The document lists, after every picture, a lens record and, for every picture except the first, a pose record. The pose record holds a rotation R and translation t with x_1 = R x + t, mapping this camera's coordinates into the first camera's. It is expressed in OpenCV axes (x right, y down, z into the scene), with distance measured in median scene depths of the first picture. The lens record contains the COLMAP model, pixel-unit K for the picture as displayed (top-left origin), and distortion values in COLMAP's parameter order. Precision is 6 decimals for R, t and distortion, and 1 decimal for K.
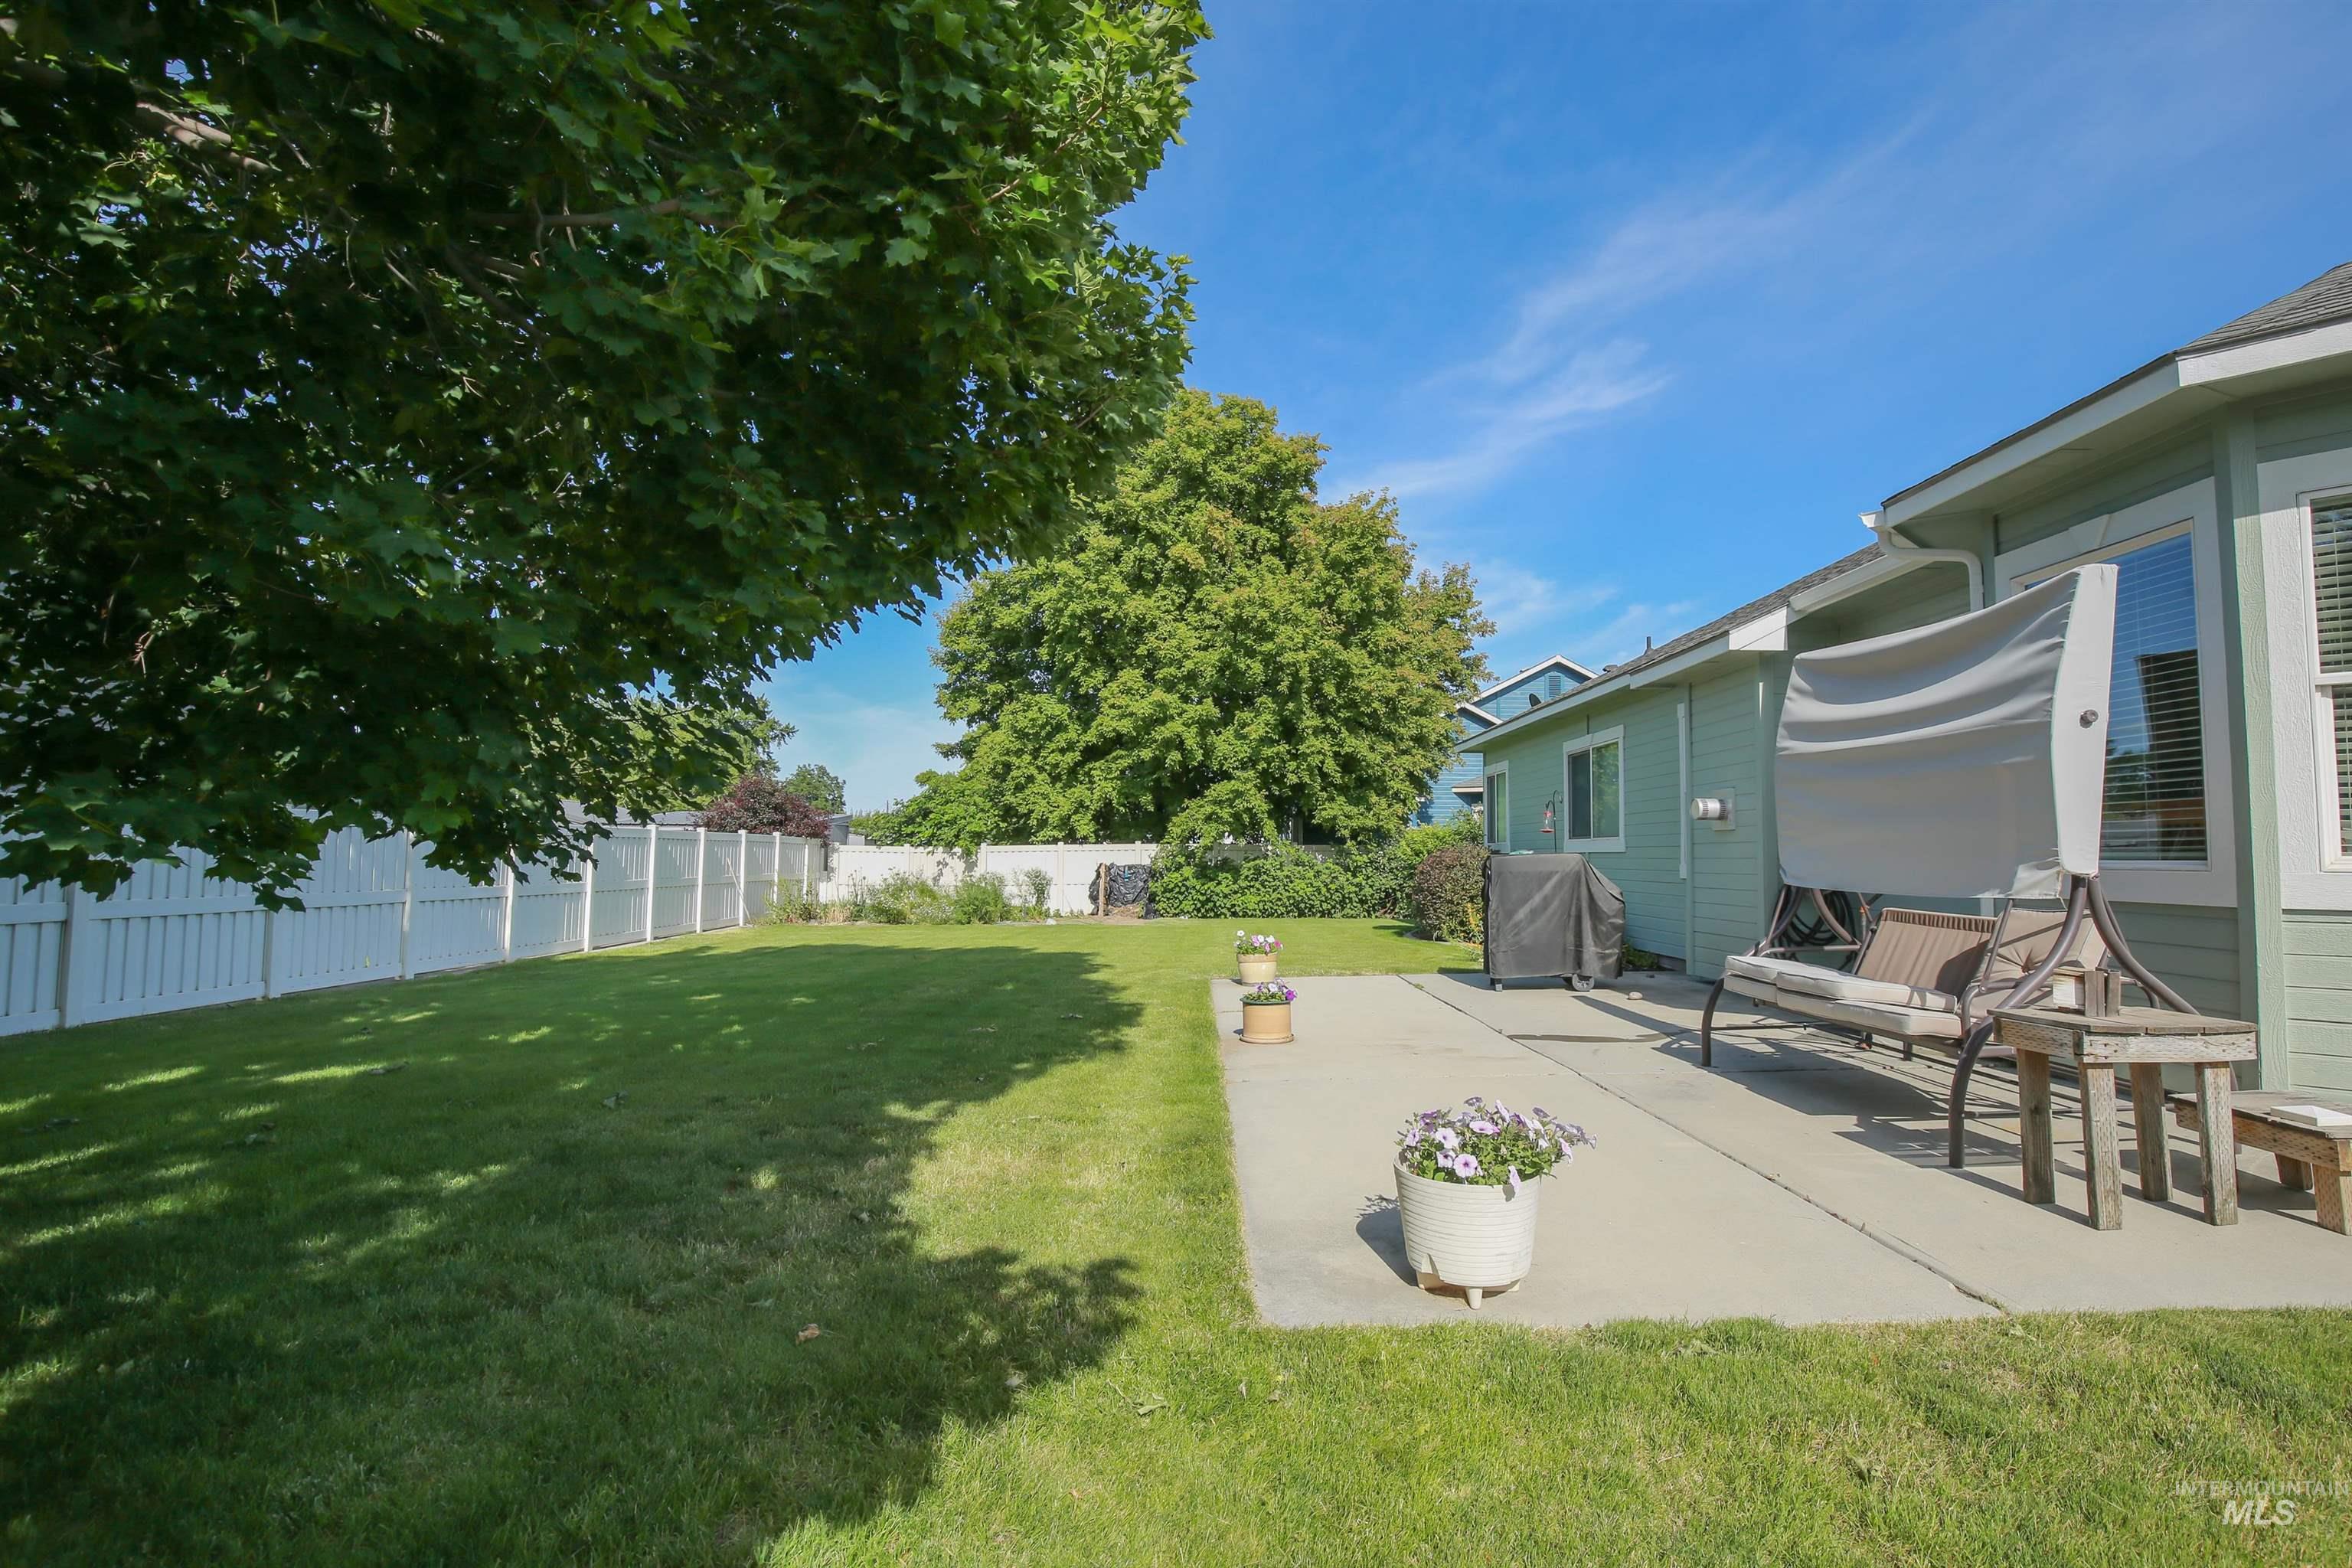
lens RADIAL K [[1079.1, 0, 1175.8], [0, 1079.1, 791.2], [0, 0, 1]] dist [-0.025463, 0.000338]
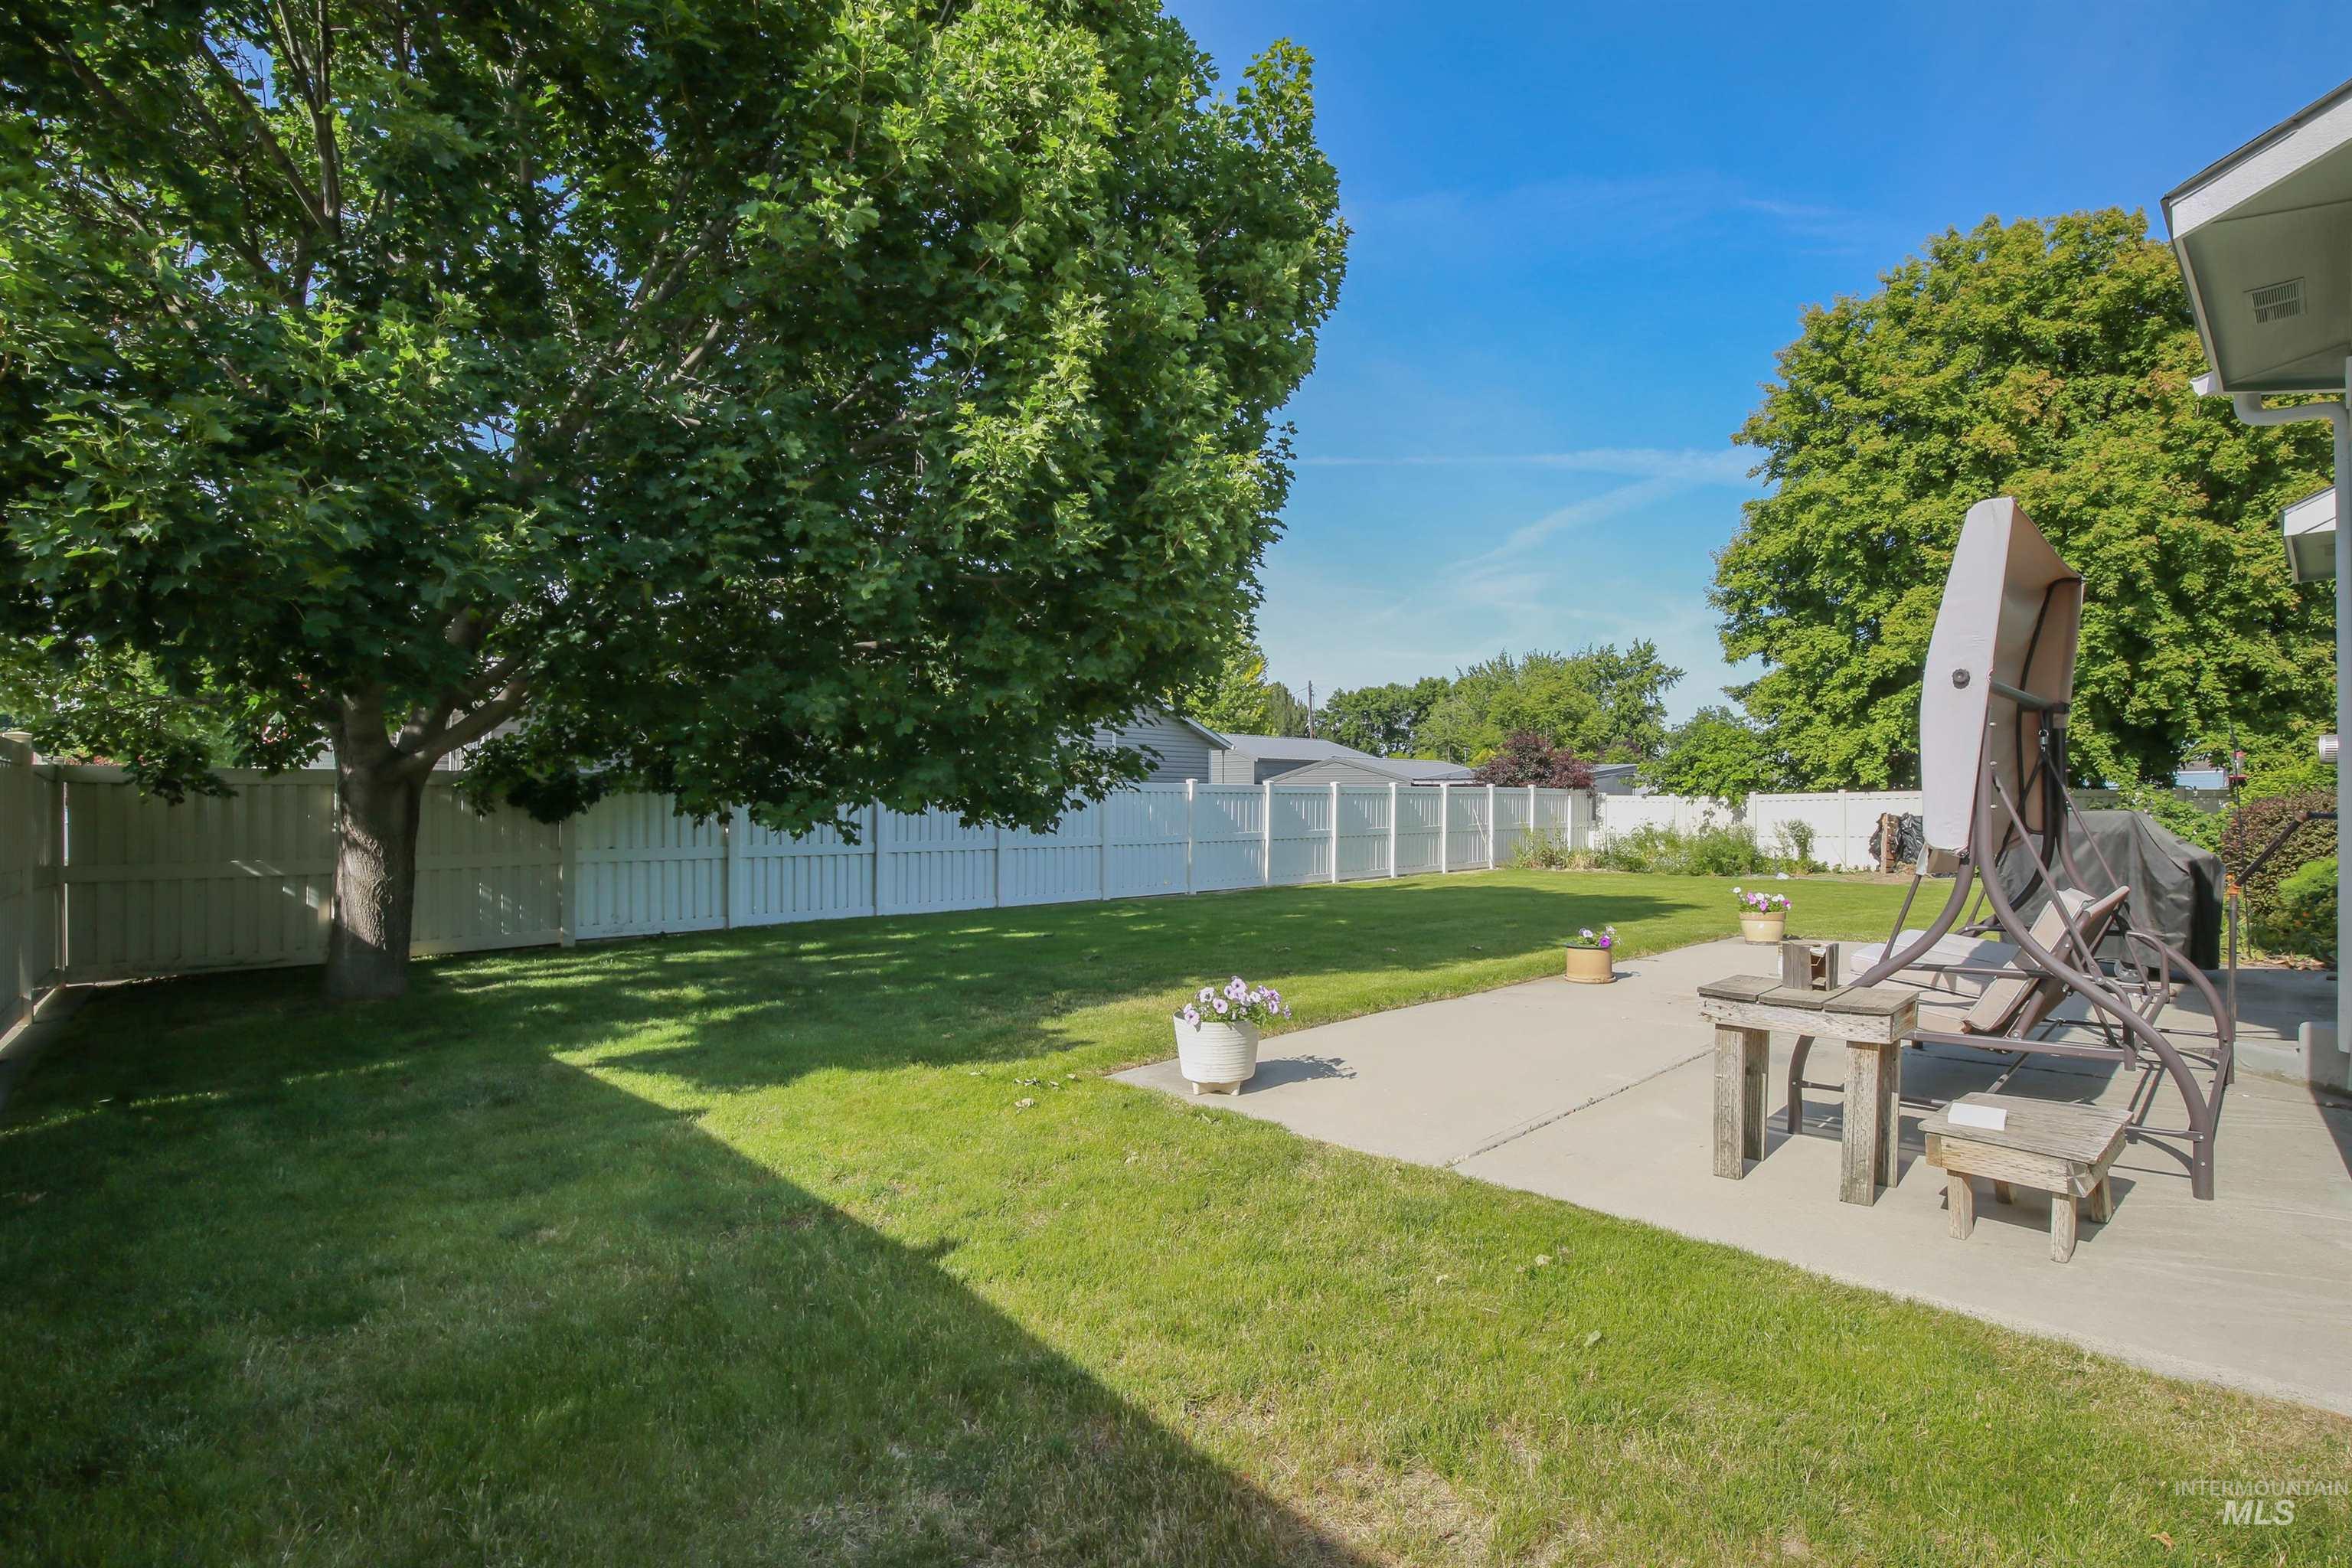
lens RADIAL K [[1079.1, 0, 1175.8], [0, 1079.1, 791.2], [0, 0, 1]] dist [-0.025463, 0.000338]
pose [[0.691001, -0.012156, -0.722752, 0.163977], [0.048589, 0.998378, 0.029663, -0.005141], [0.721219, -0.055615, 0.690471, -0.018490]]
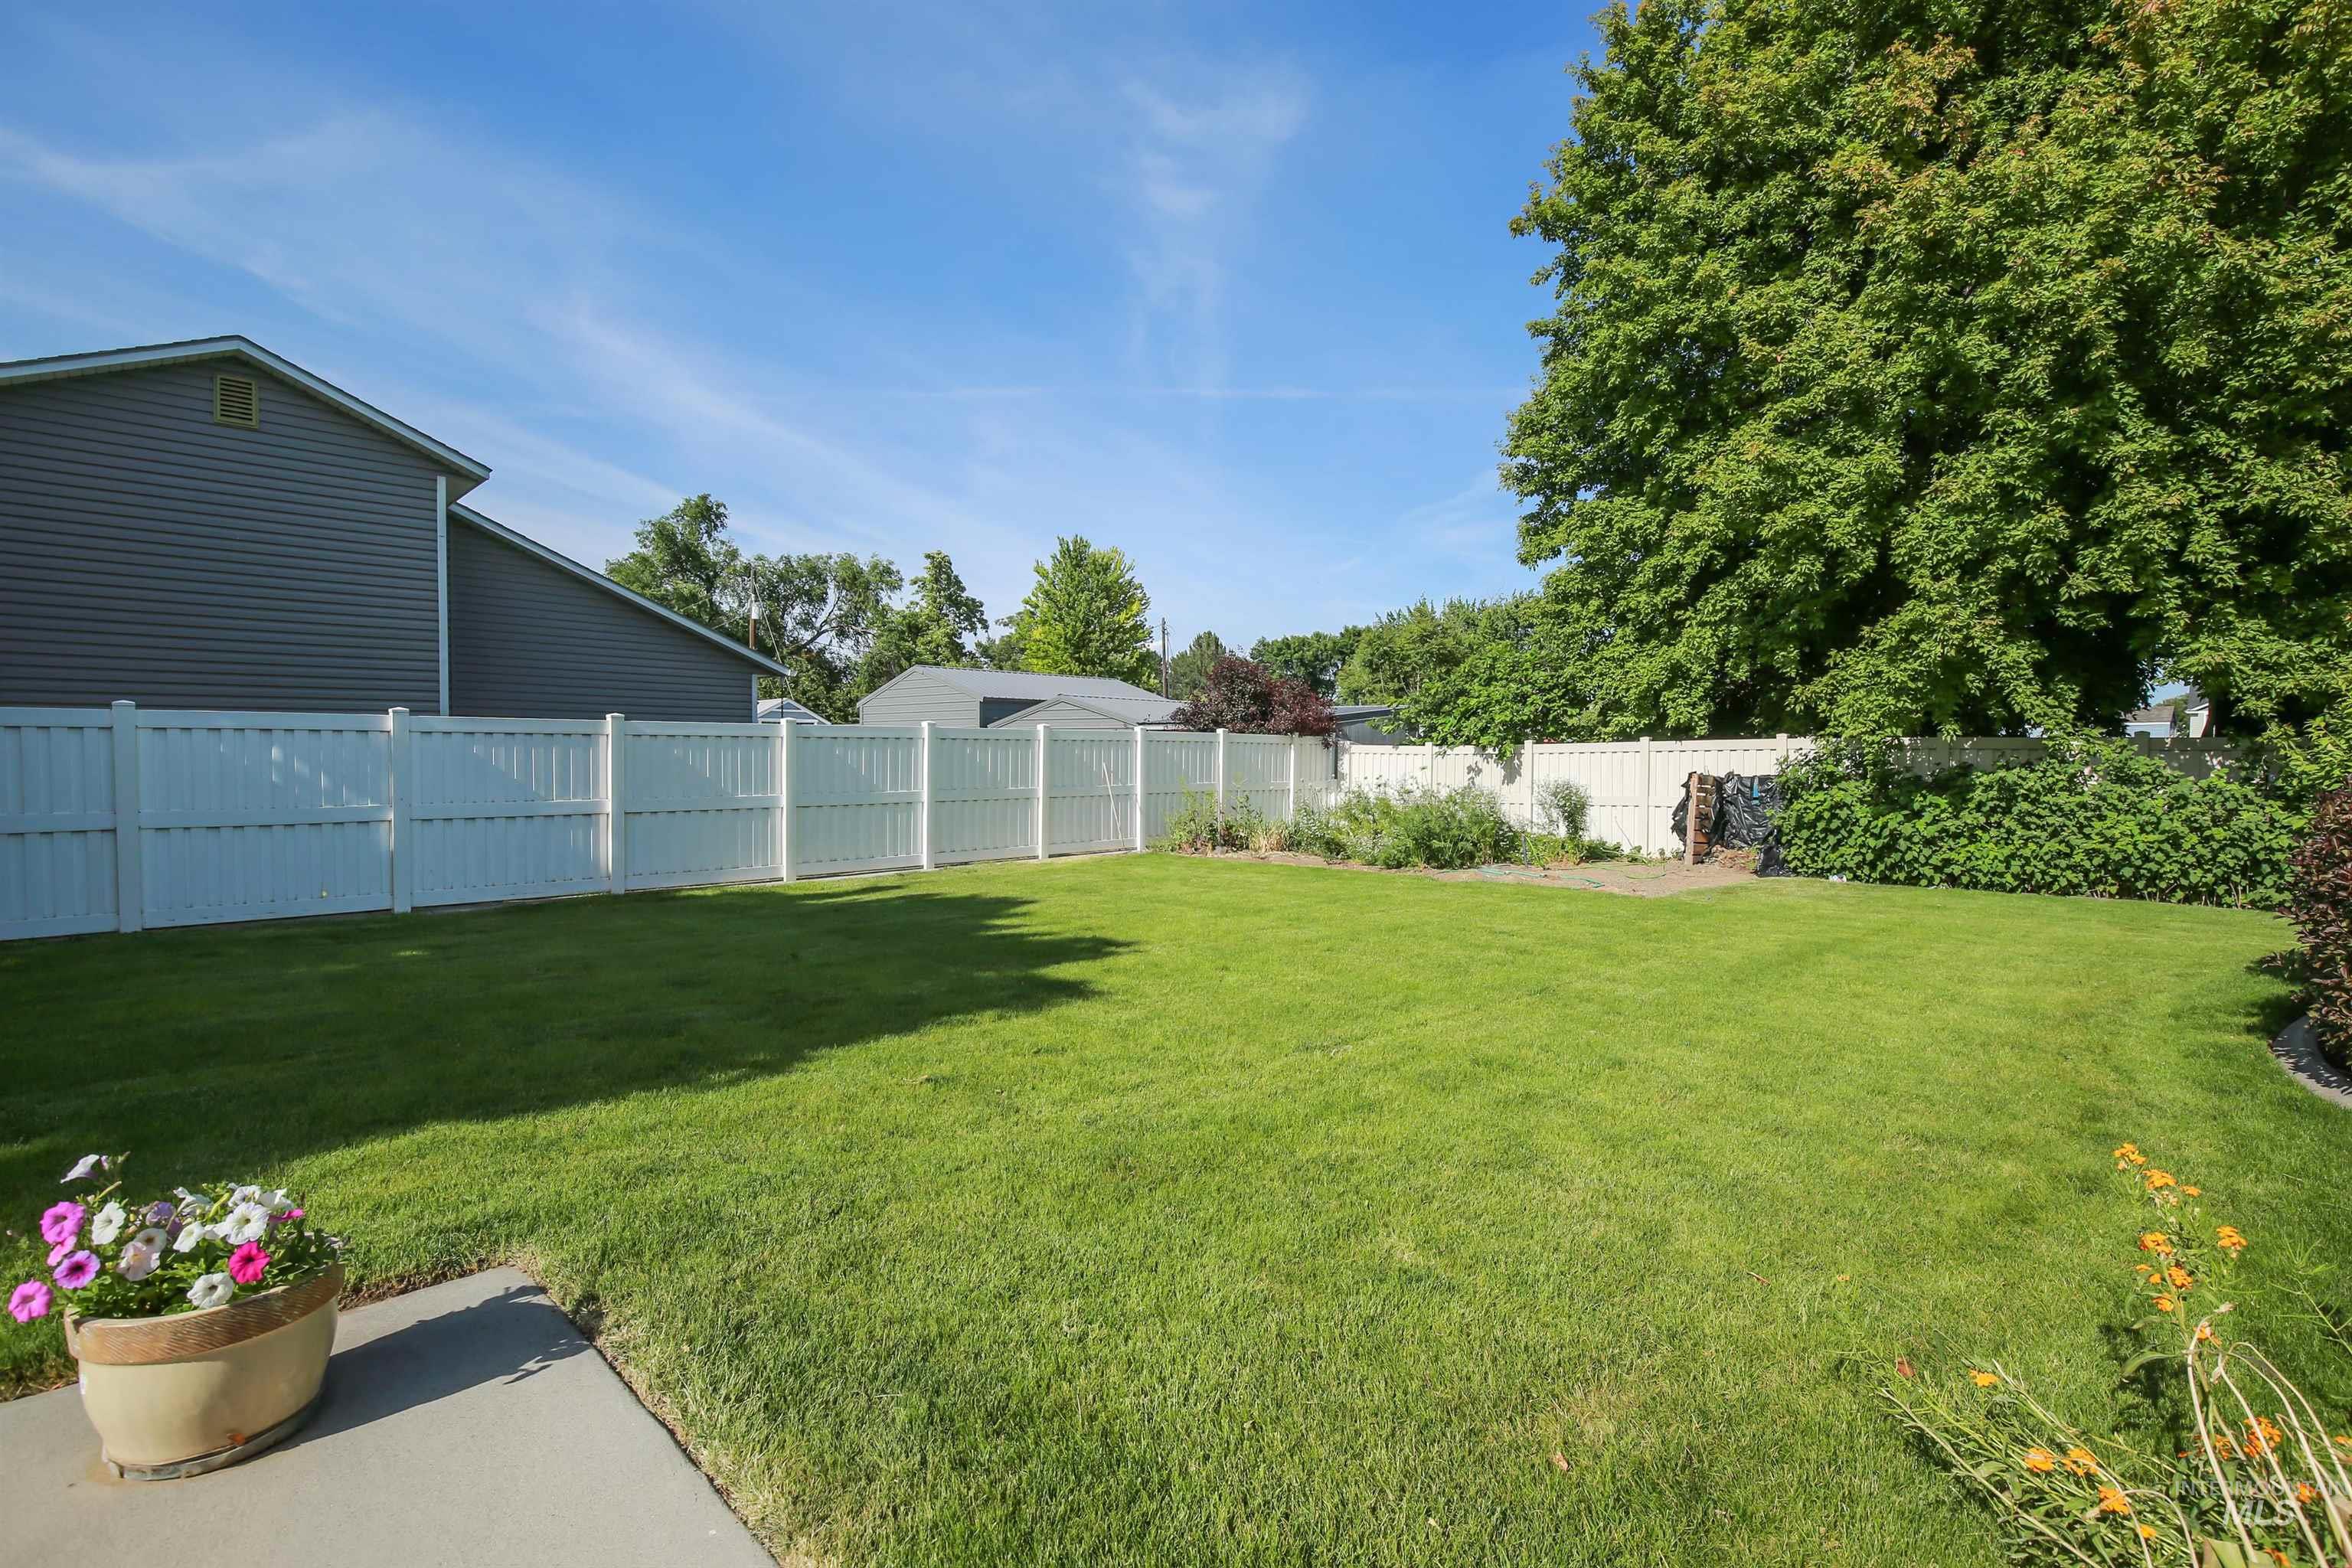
lens RADIAL K [[1100.5, 0, 1156.0], [0, 1100.5, 779.4], [0, 0, 1]] dist [-0.022061, 0.001129]
pose [[0.719218, 0.014964, -0.694623, 0.133112], [0.041281, 0.997081, 0.064222, 0.021583], [0.693557, -0.074864, 0.716501, 0.387555]]
